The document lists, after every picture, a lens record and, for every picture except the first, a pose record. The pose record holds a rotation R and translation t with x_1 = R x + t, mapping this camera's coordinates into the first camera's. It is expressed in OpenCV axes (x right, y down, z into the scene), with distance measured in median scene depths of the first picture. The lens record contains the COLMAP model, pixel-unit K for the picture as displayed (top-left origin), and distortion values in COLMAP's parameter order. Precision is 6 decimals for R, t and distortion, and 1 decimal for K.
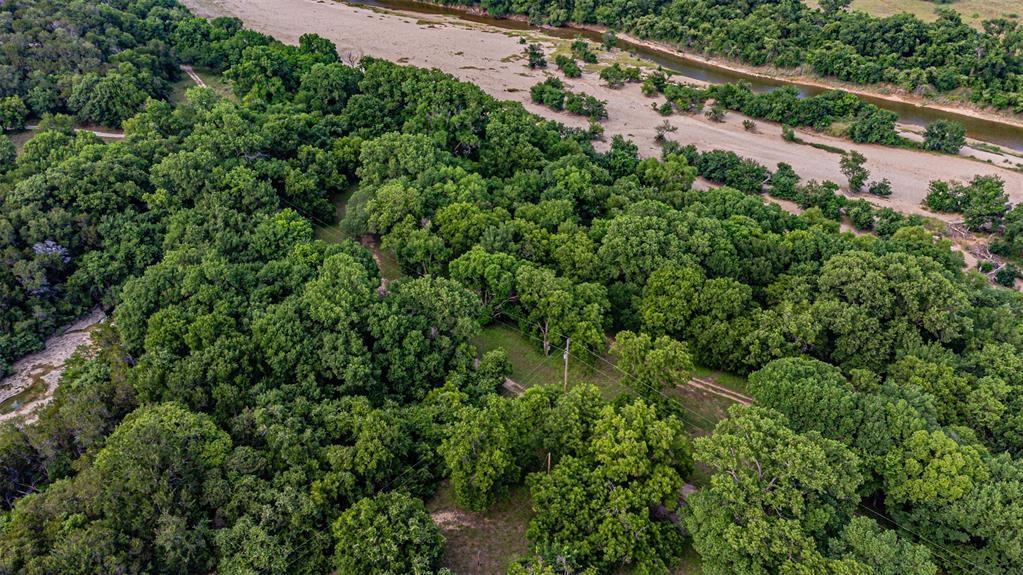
lens RADIAL K [[766.2, 0, 511.2], [0, 766.2, 284.0], [0, 0, 1]] dist [0.047703, 0.026177]
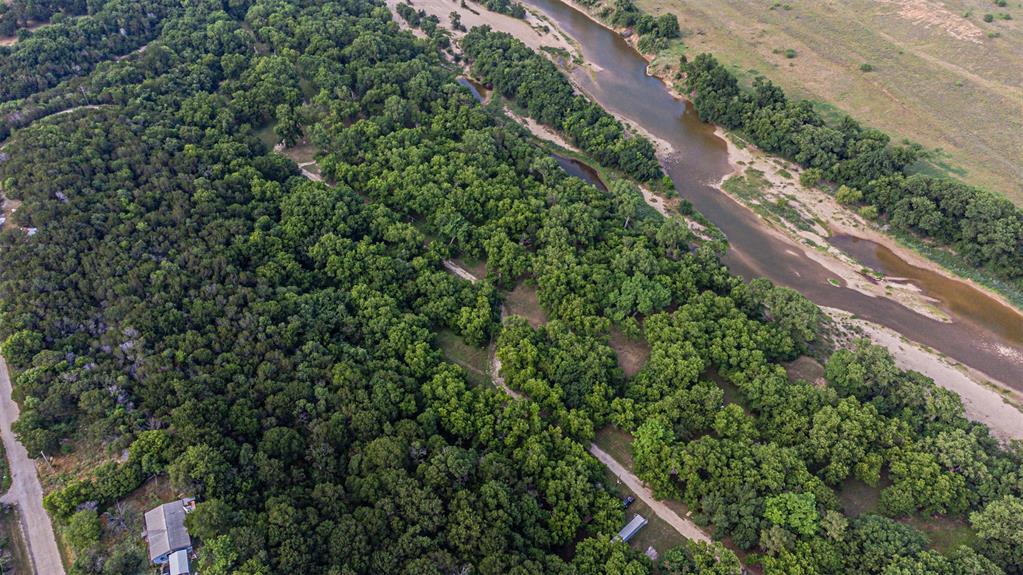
lens RADIAL K [[766.2, 0, 510.0], [0, 766.2, 281.8], [0, 0, 1]] dist [0.047703, 0.026177]
pose [[0.974473, 0.139323, -0.176046, 1.415028], [-0.110502, 0.980236, 0.164093, 0.305655], [0.195429, -0.140451, 0.970609, -1.797396]]
